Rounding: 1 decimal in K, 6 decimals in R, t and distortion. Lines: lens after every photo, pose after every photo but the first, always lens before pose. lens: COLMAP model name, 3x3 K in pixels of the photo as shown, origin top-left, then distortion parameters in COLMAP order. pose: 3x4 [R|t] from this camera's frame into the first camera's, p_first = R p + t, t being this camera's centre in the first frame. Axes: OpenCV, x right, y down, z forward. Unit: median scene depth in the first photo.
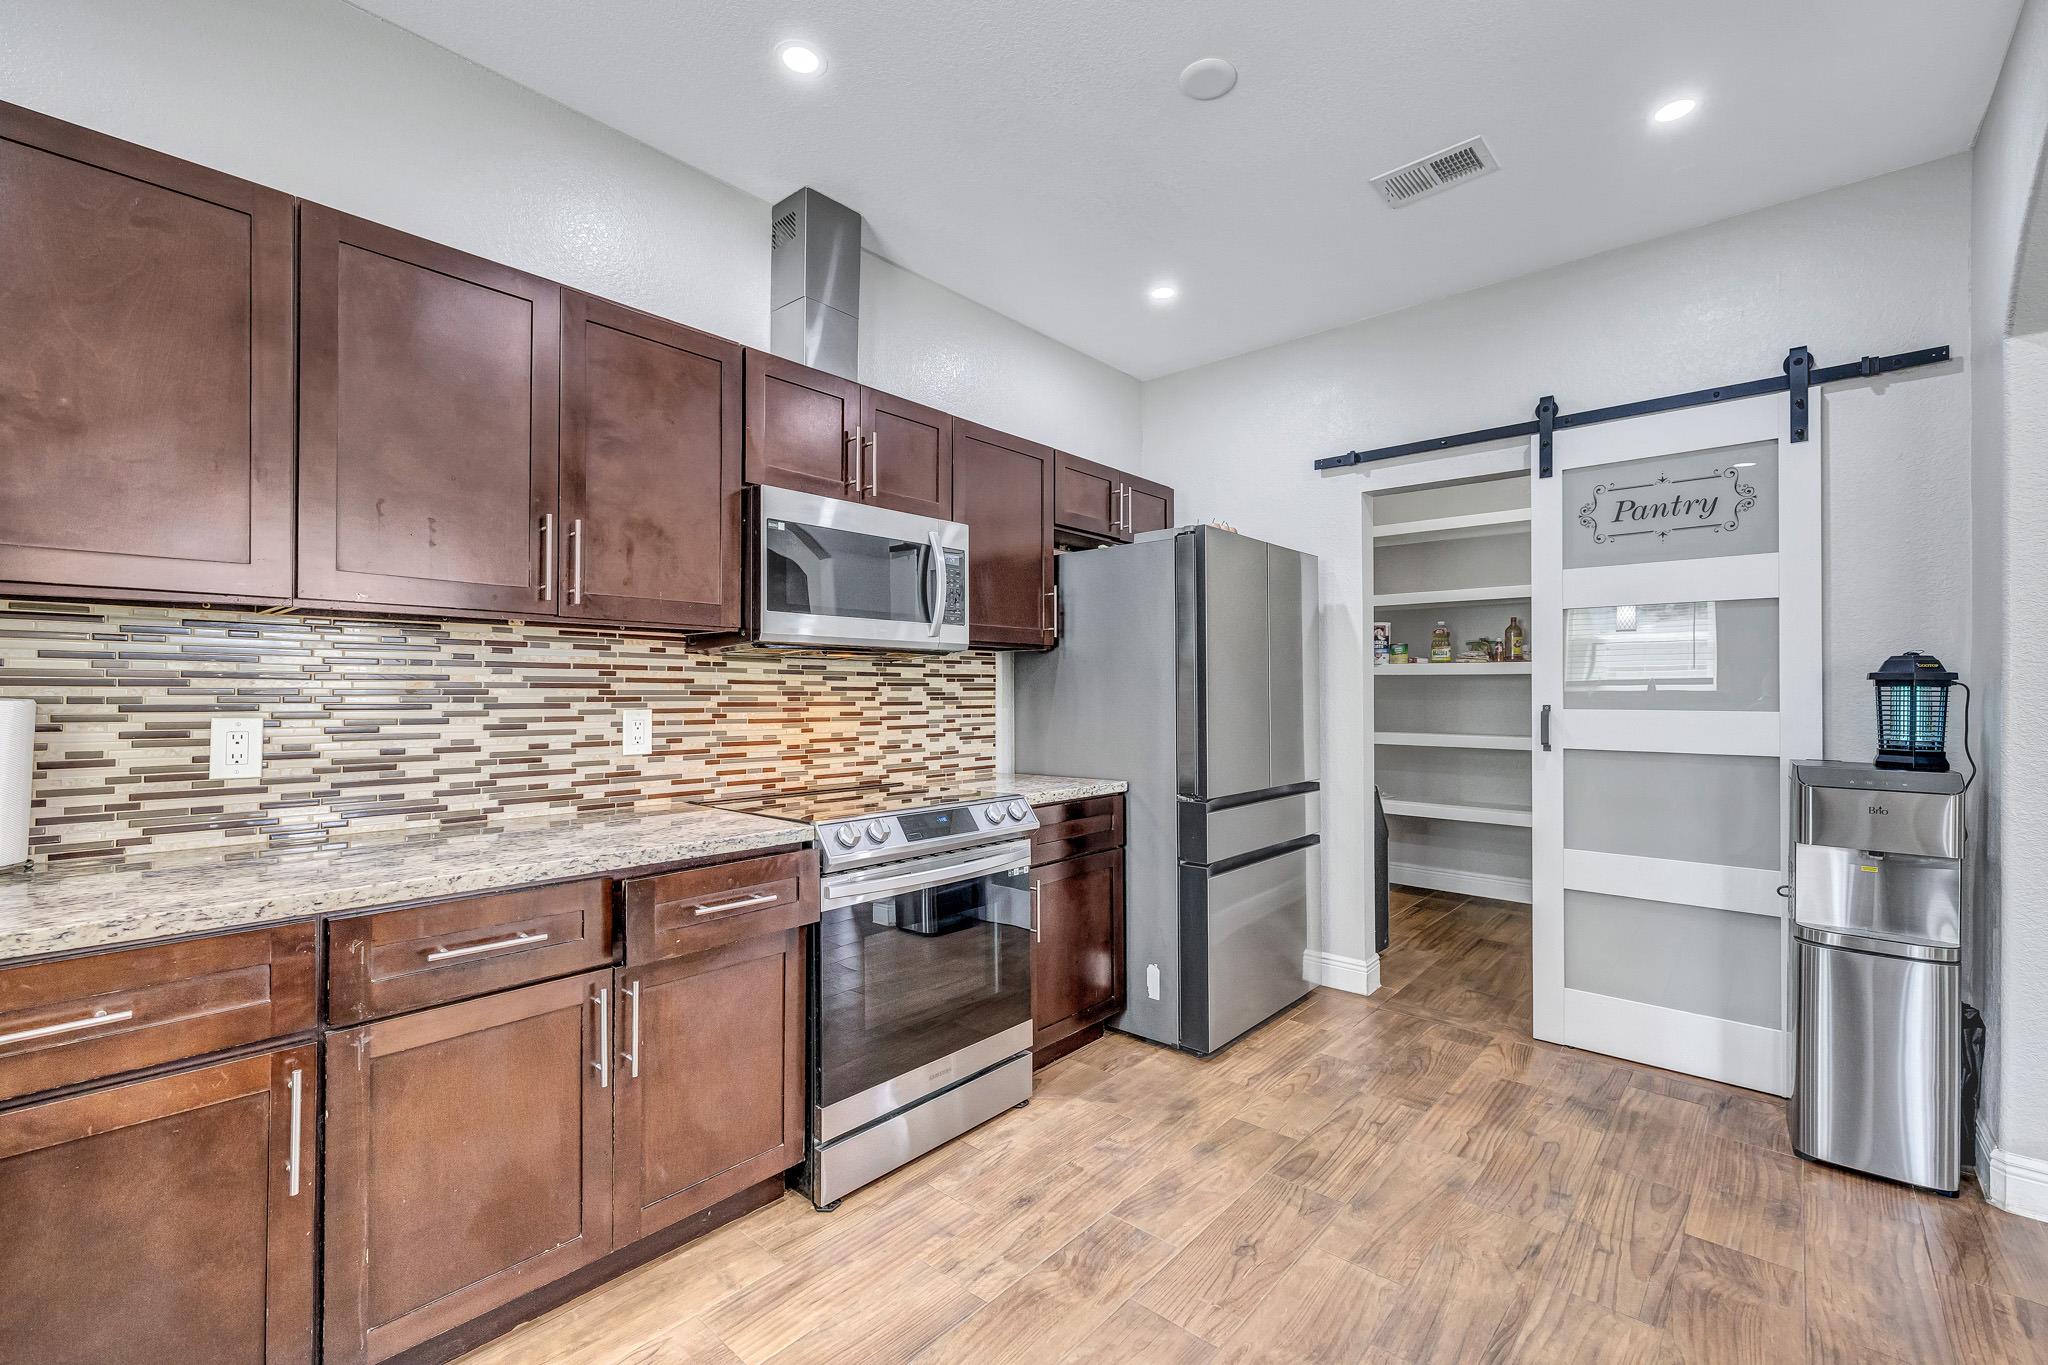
lens RADIAL K [[870.9, 0, 1035.1], [0, 870.9, 686.3], [0, 0, 1]] dist [0.001227, 0.000359]
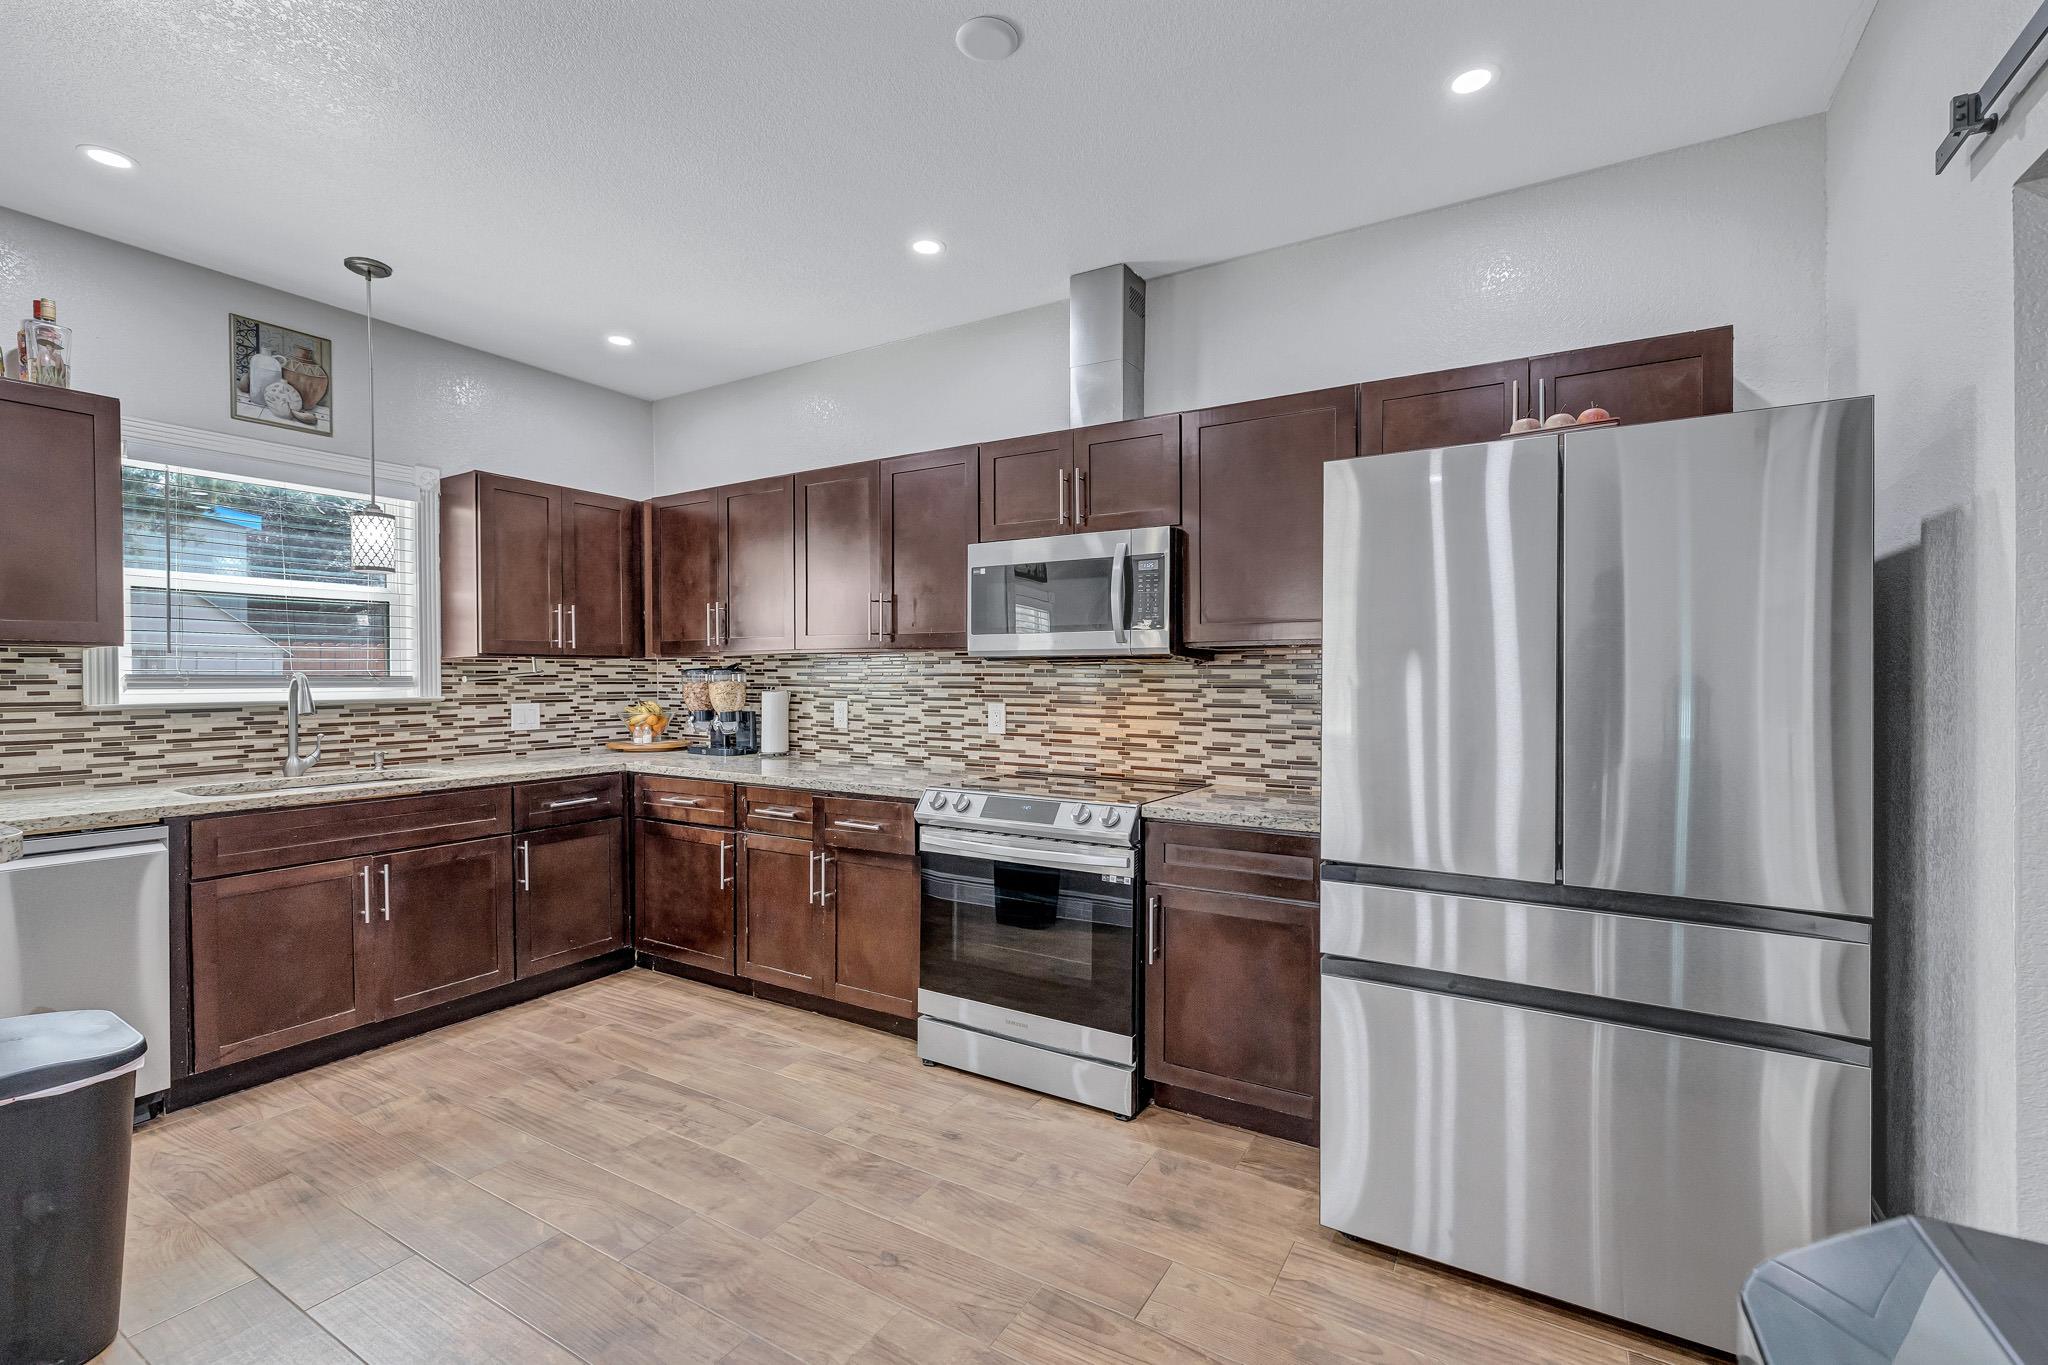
lens RADIAL K [[858.7, 0, 1024.0], [0, 858.7, 682.5], [0, 0, 1]] dist [-0.001003, 0.000244]
pose [[0.193308, 0.008420, -0.981102, 0.974587], [0.004543, 0.999945, 0.009477, -0.021896], [0.981128, -0.006290, 0.193259, 0.758893]]
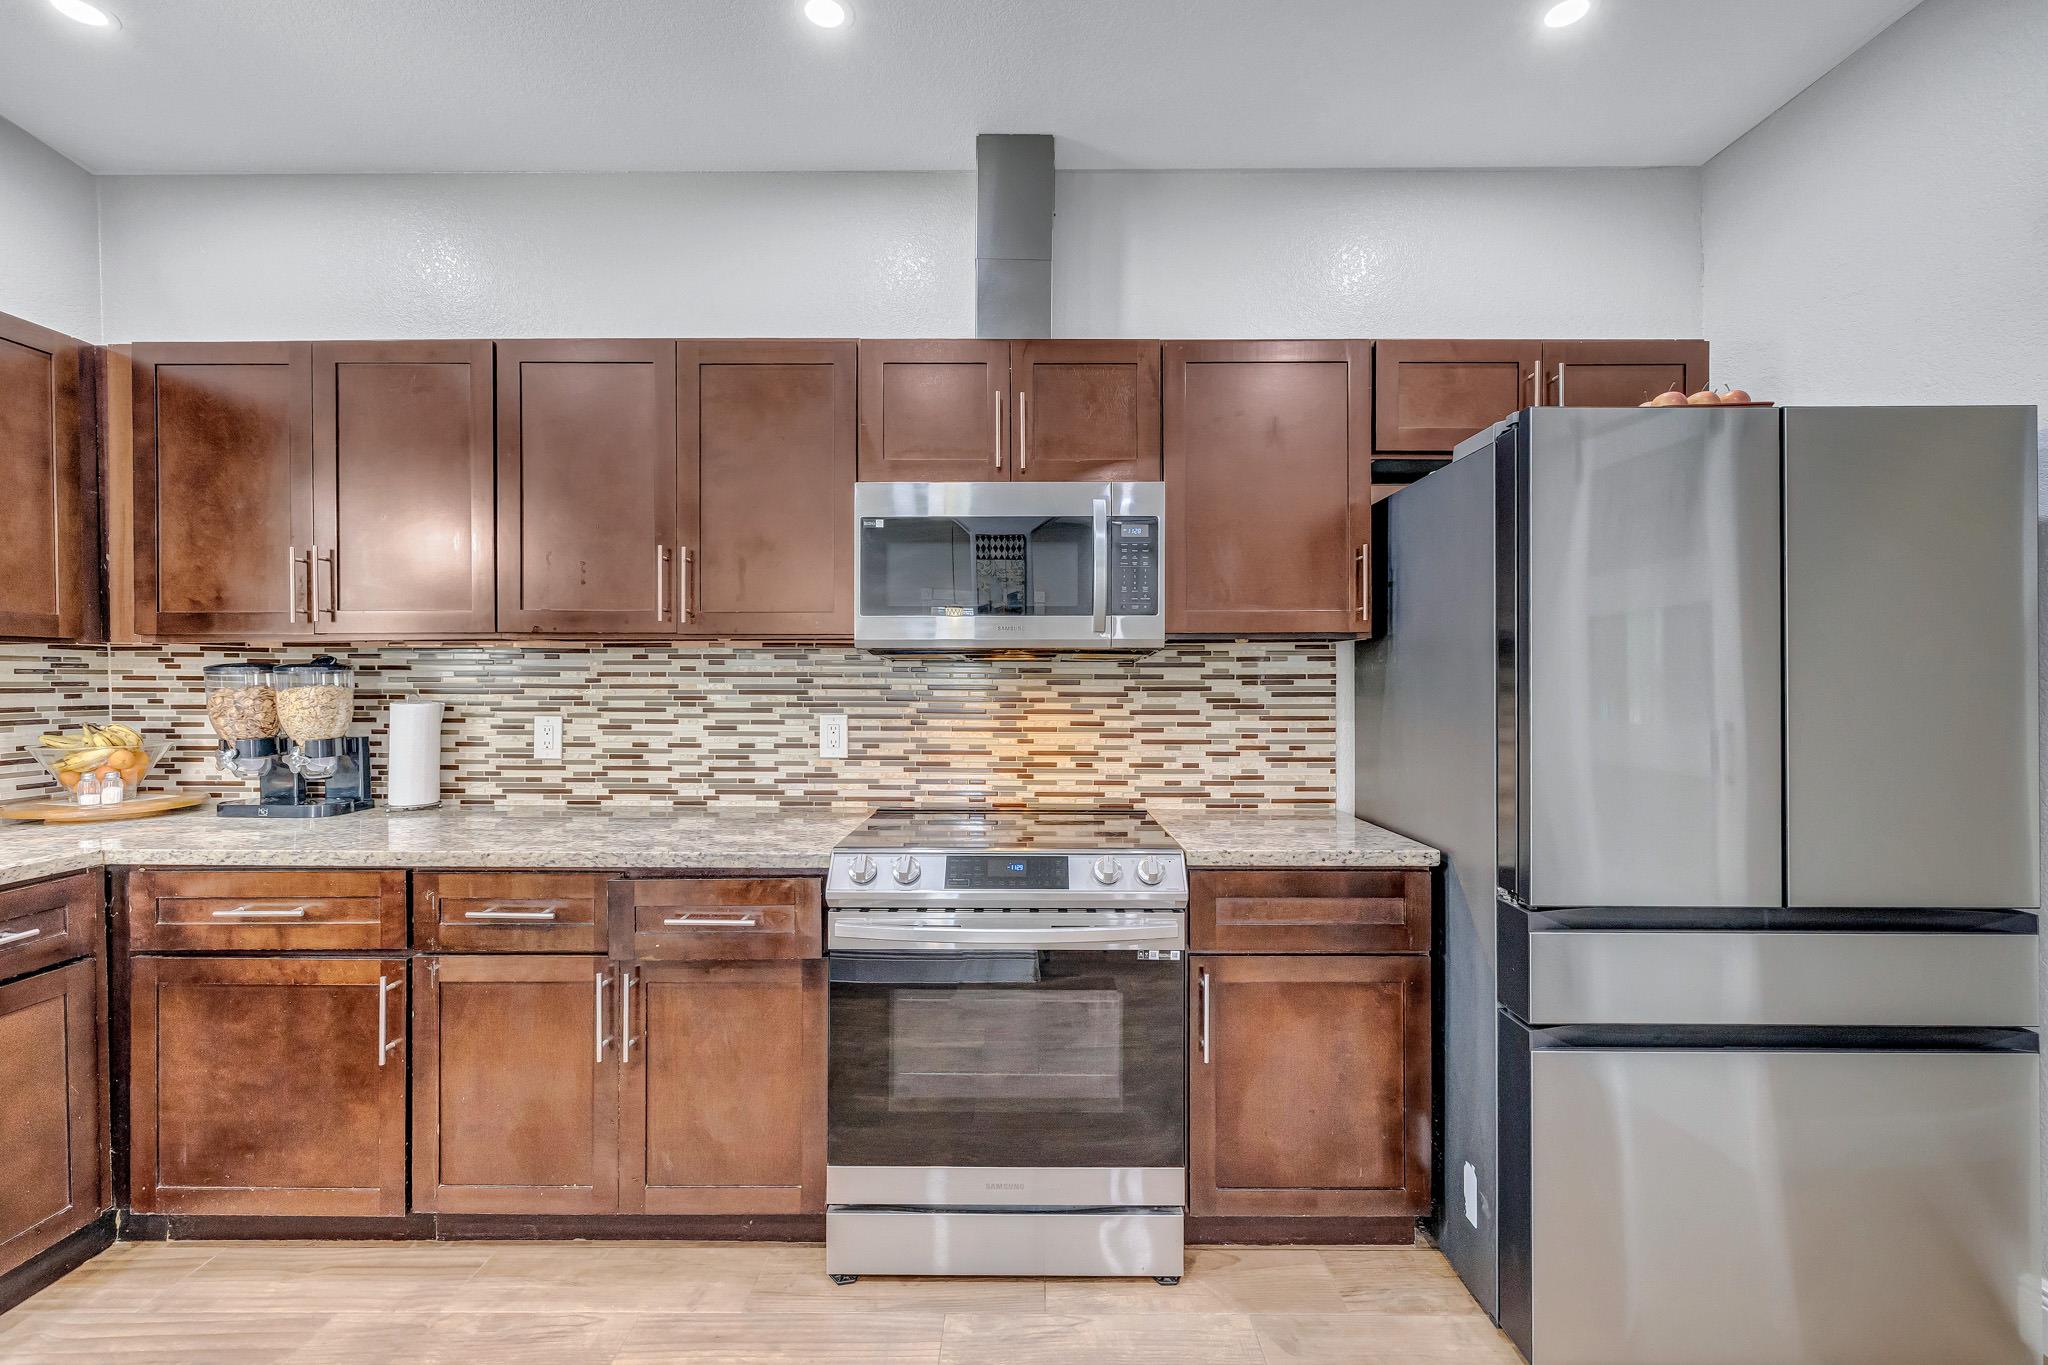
lens RADIAL K [[879.7, 0, 1002.6], [0, 879.7, 680.8], [0, 0, 1]] dist [0.000738, 0.000239]
pose [[0.653063, 0.004418, -0.757291, 0.475861], [0.003904, 0.999950, 0.009200, -0.023124], [0.757293, -0.008964, 0.653013, 0.459322]]
